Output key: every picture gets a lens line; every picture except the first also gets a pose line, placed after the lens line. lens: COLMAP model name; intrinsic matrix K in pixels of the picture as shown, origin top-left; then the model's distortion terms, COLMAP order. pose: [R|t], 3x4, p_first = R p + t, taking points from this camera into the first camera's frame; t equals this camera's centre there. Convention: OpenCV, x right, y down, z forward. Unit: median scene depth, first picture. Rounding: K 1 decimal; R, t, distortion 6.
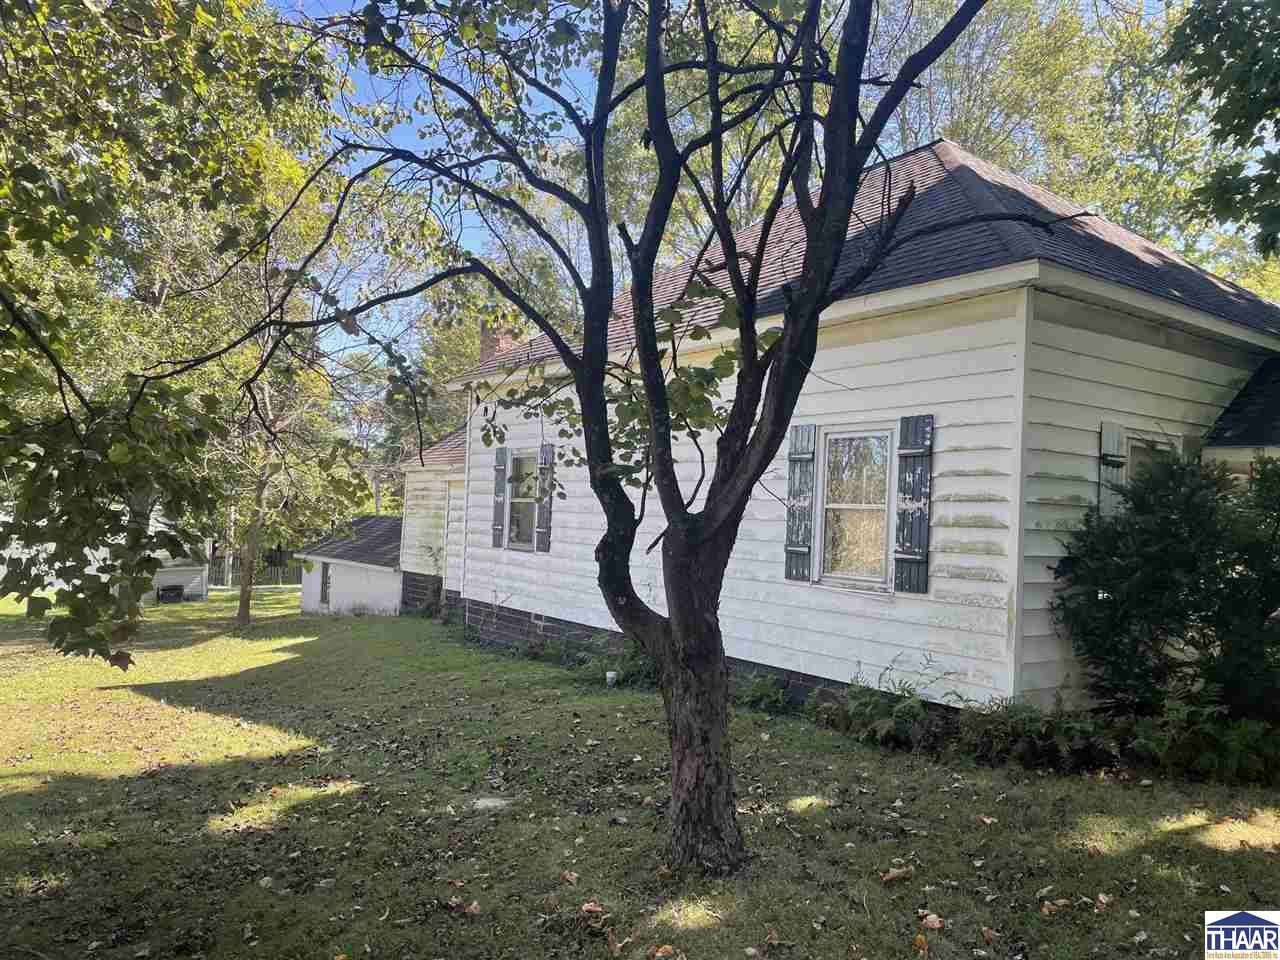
lens RADIAL K [[983.9, 0, 646.6], [0, 983.9, 477.7], [0, 0, 1]] dist [0.123561, -0.160718]
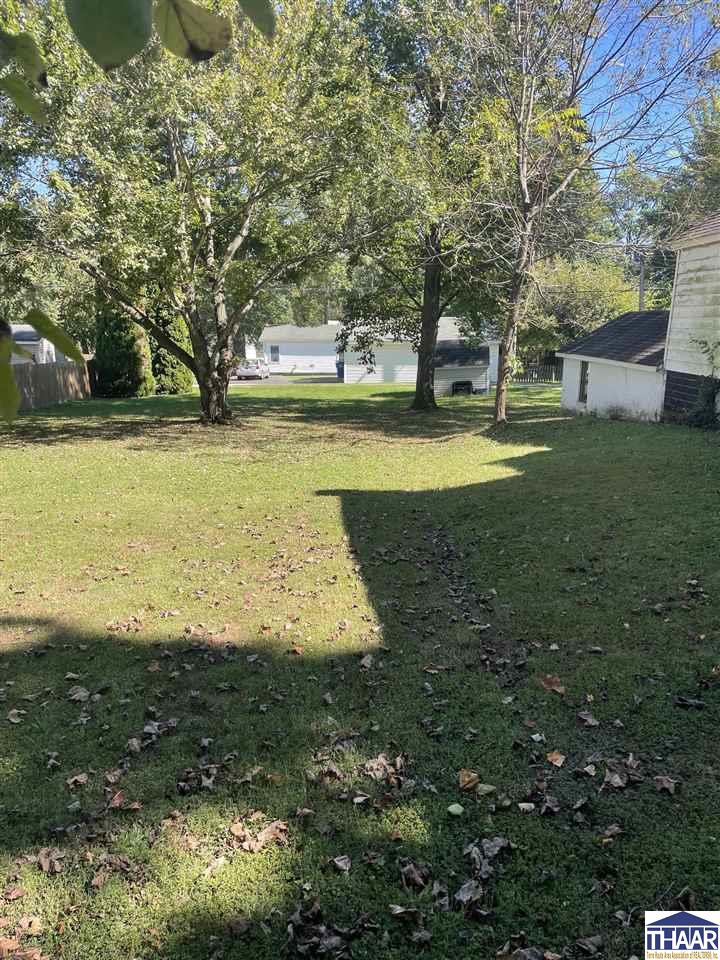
lens RADIAL K [[737.9, 0, 359.9], [0, 737.9, 473.3], [0, 0, 1]] dist [0.123561, -0.160718]
pose [[0.815089, 0.090256, -0.572262, -0.297471], [0.044363, 0.975166, 0.216988, 0.098568], [0.577634, -0.202251, 0.790843, 1.127468]]
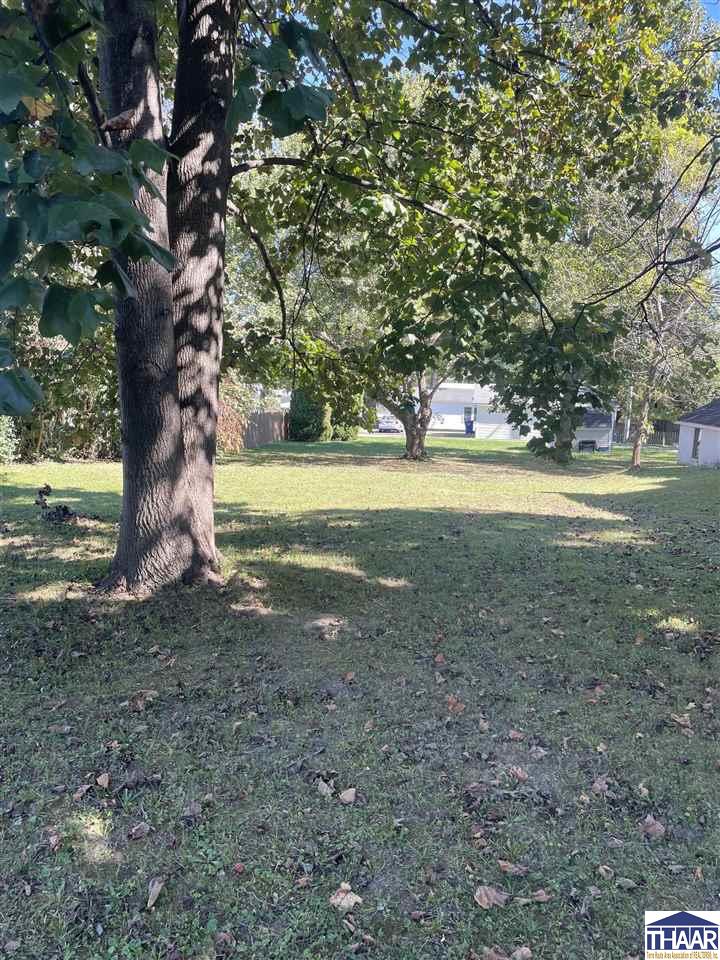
lens RADIAL K [[737.9, 0, 359.9], [0, 737.9, 473.3], [0, 0, 1]] dist [0.123561, -0.160718]
pose [[0.739341, 0.086736, -0.667721, 0.091431], [0.008959, 0.990314, 0.138560, 0.008515], [0.673271, -0.108425, 0.731403, -0.205401]]
